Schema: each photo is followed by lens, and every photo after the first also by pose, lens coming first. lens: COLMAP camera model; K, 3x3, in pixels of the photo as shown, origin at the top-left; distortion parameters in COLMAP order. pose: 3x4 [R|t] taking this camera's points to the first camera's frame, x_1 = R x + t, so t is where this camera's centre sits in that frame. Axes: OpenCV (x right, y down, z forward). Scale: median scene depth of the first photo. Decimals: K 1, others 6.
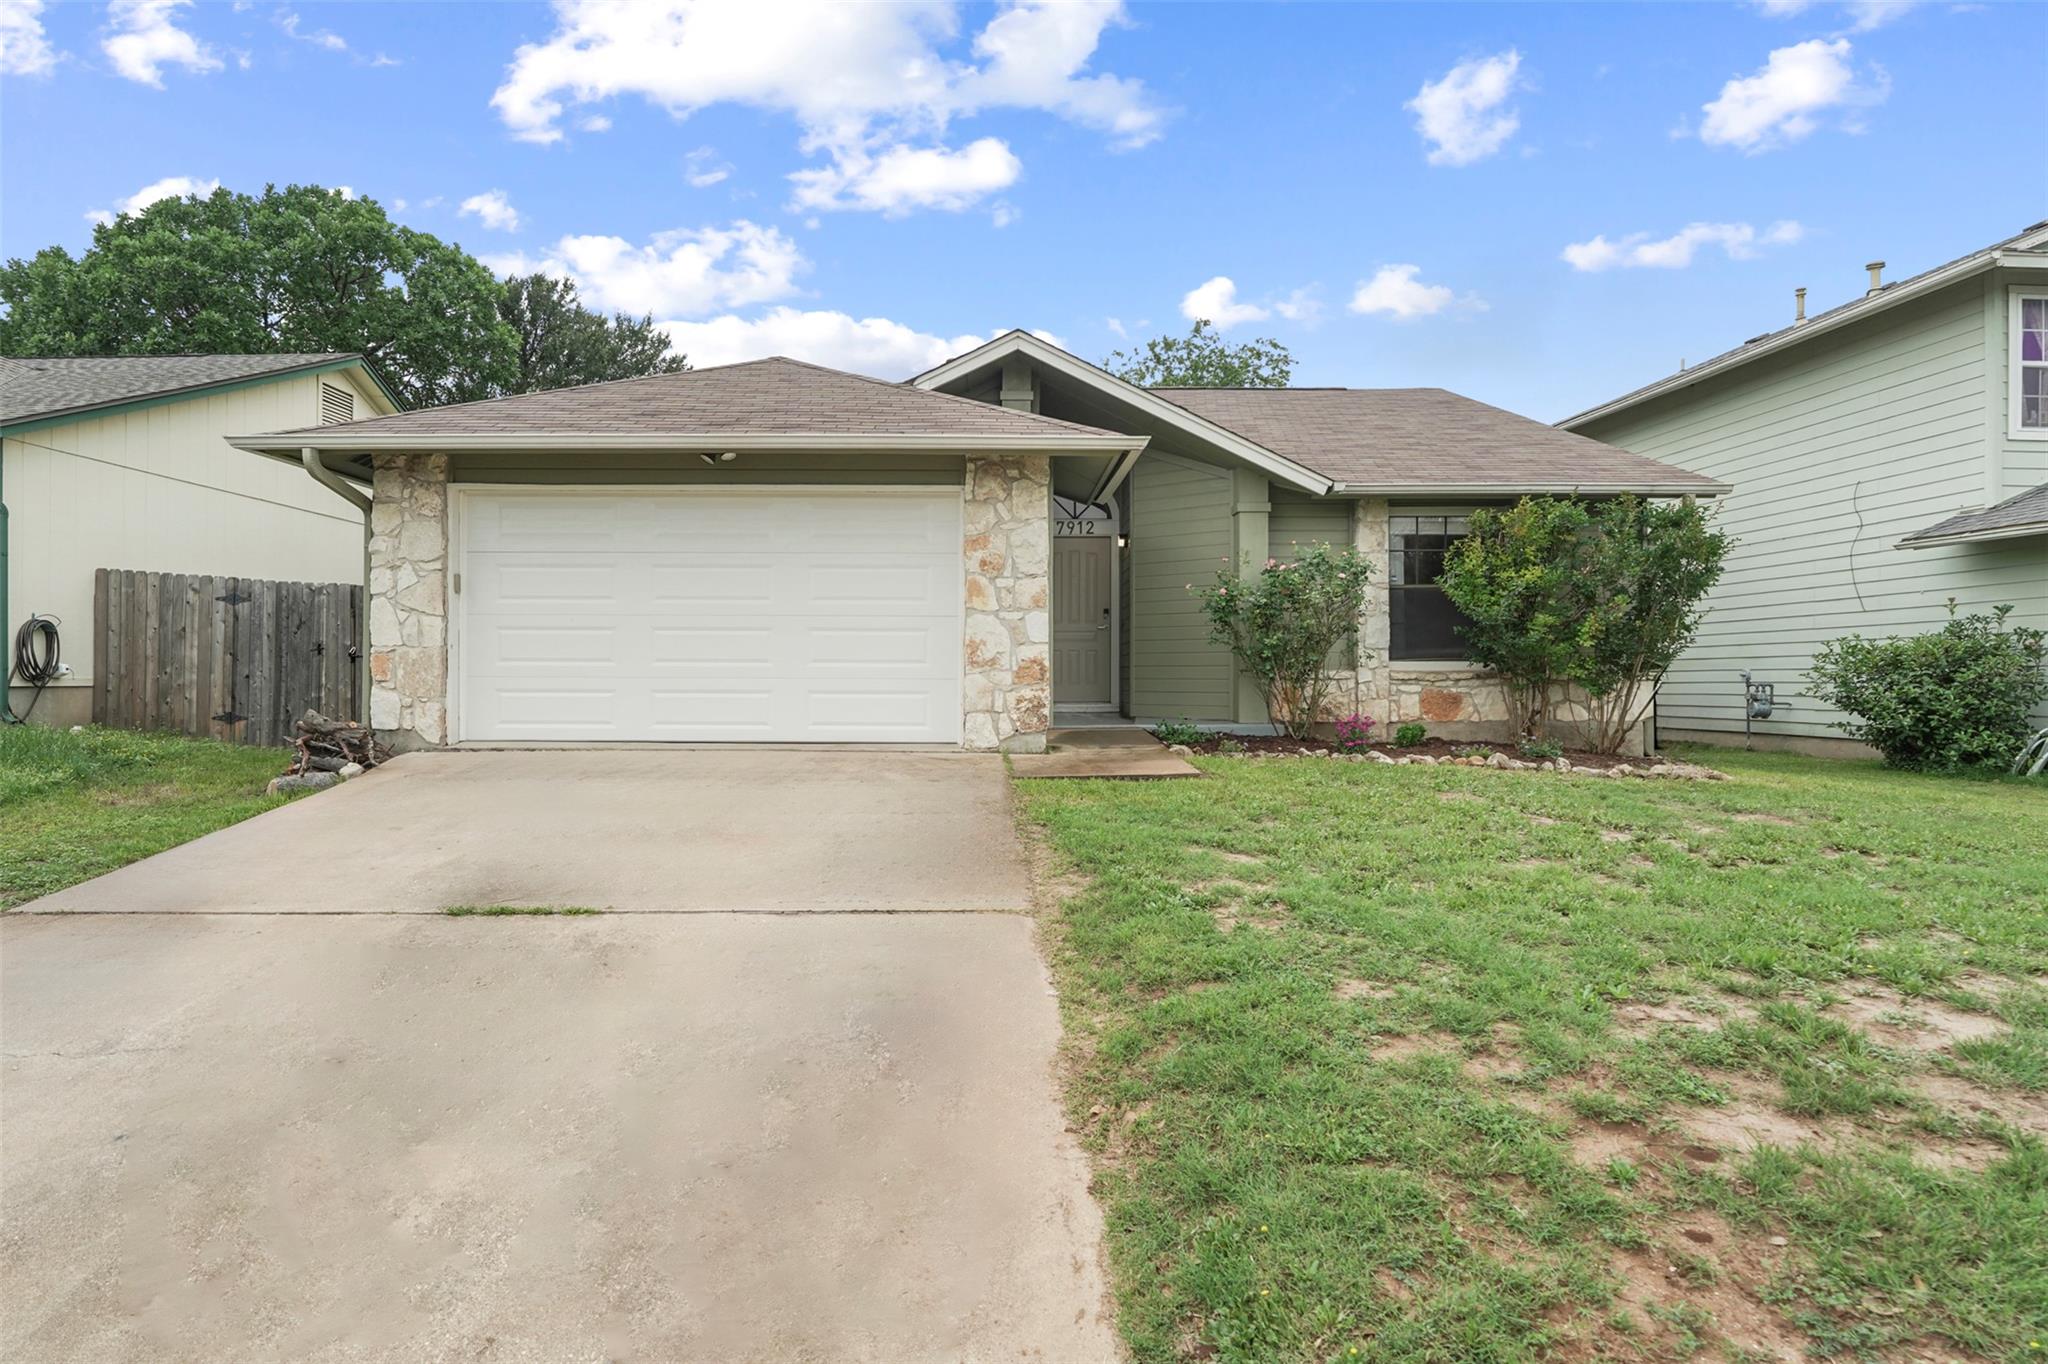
lens RADIAL K [[1059.1, 0, 1024.0], [0, 1059.1, 682.0], [0, 0, 1]] dist [-0.004202, -0.001084]
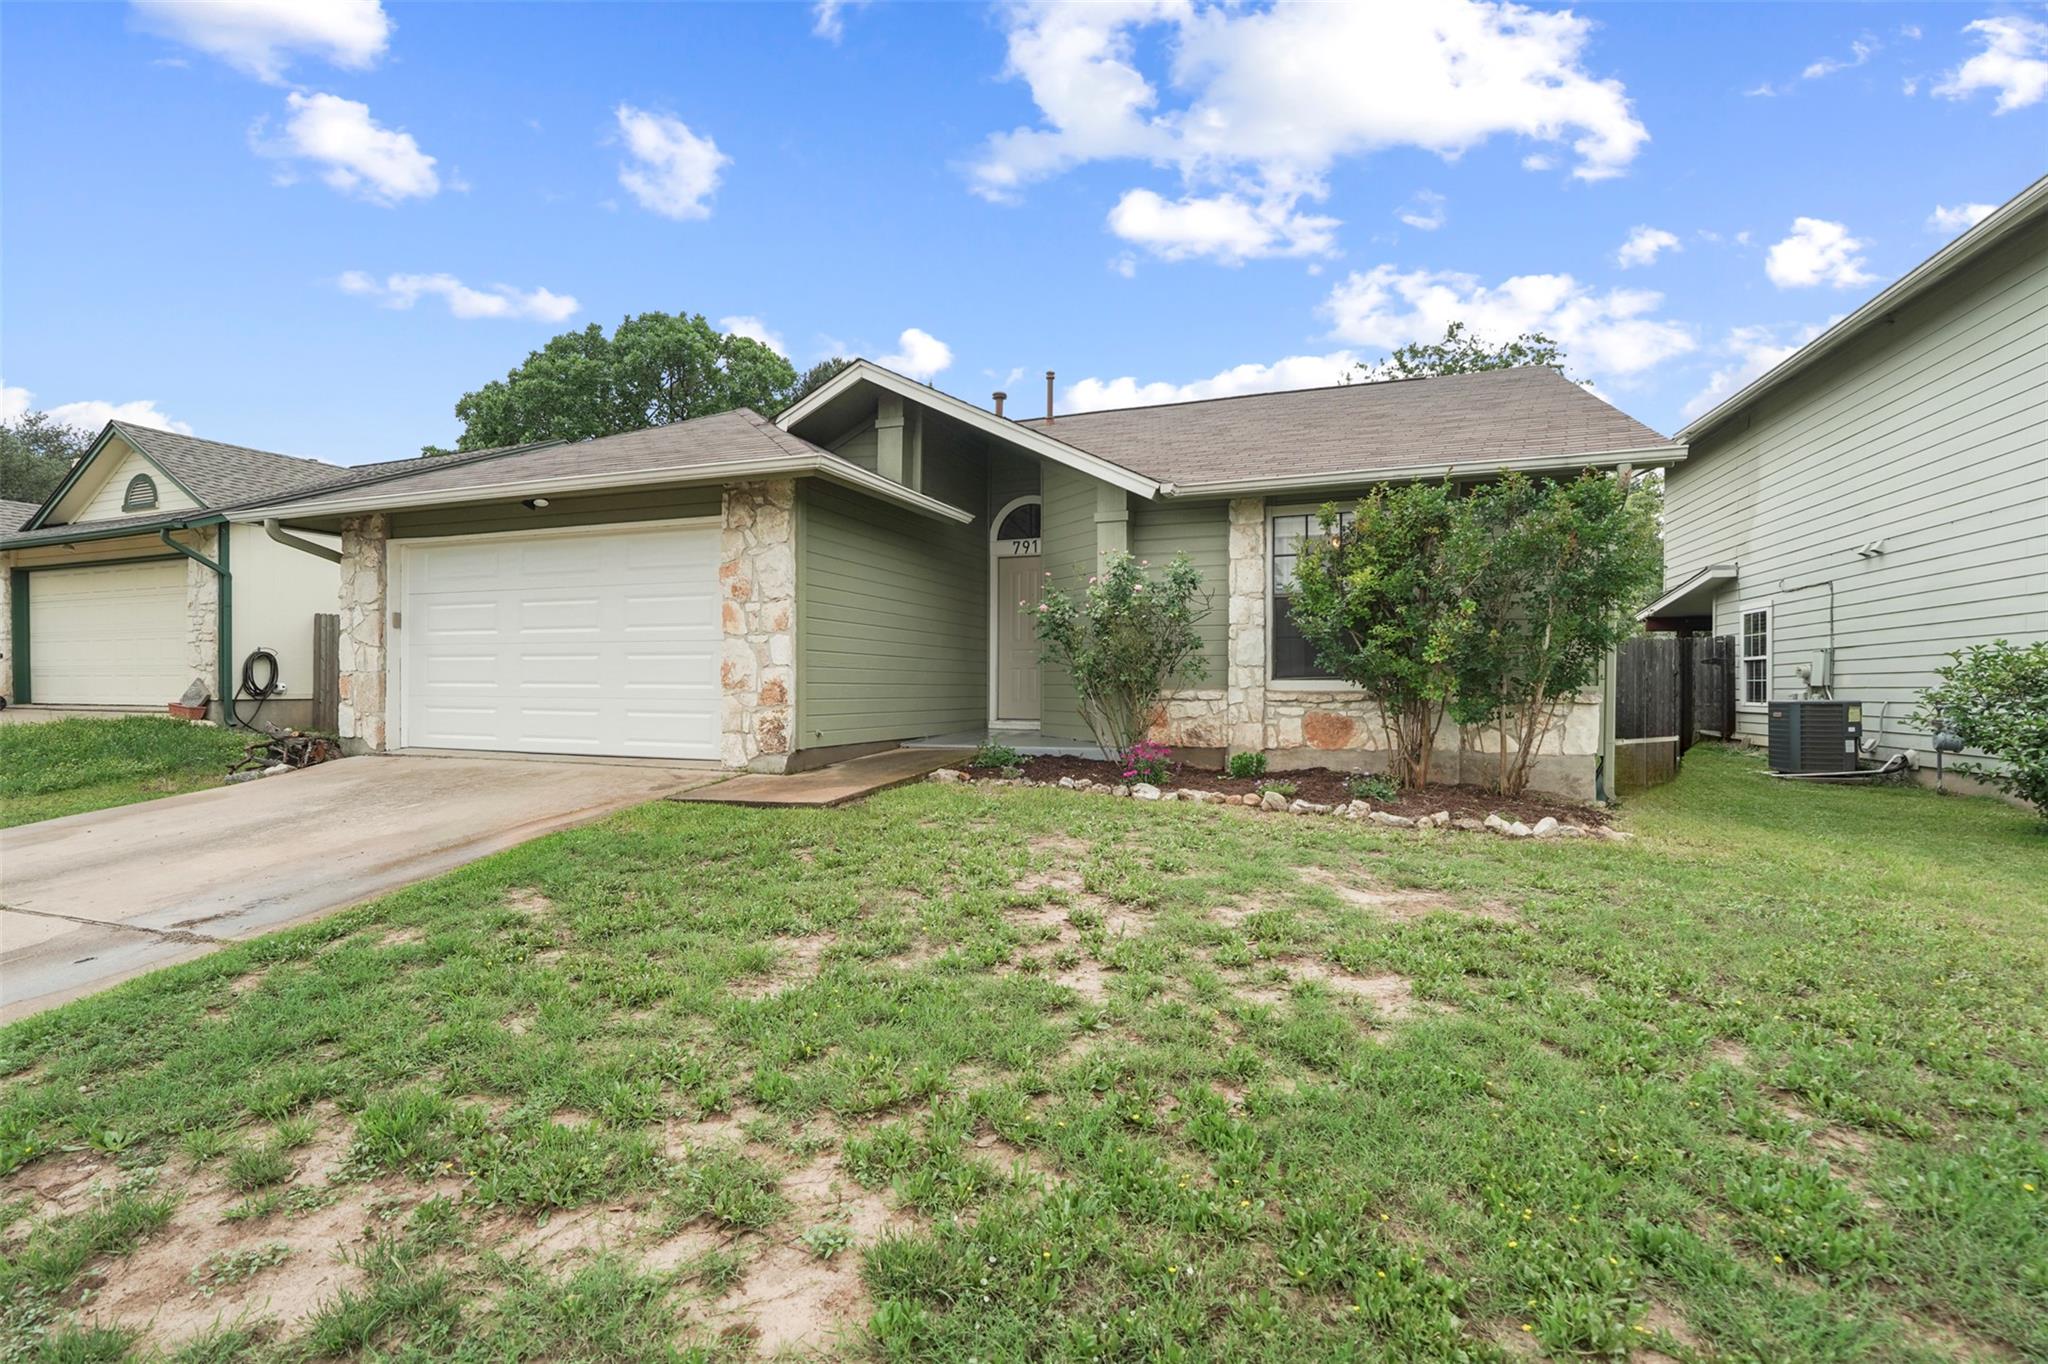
lens RADIAL K [[952.3, 0, 1024.0], [0, 952.3, 682.0], [0, 0, 1]] dist [-0.010836, -0.000044]
pose [[0.935493, -0.000542, -0.353344, 0.469413], [-0.002544, 0.999963, -0.008268, -0.011823], [0.353335, 0.008633, 0.935457, 0.194107]]
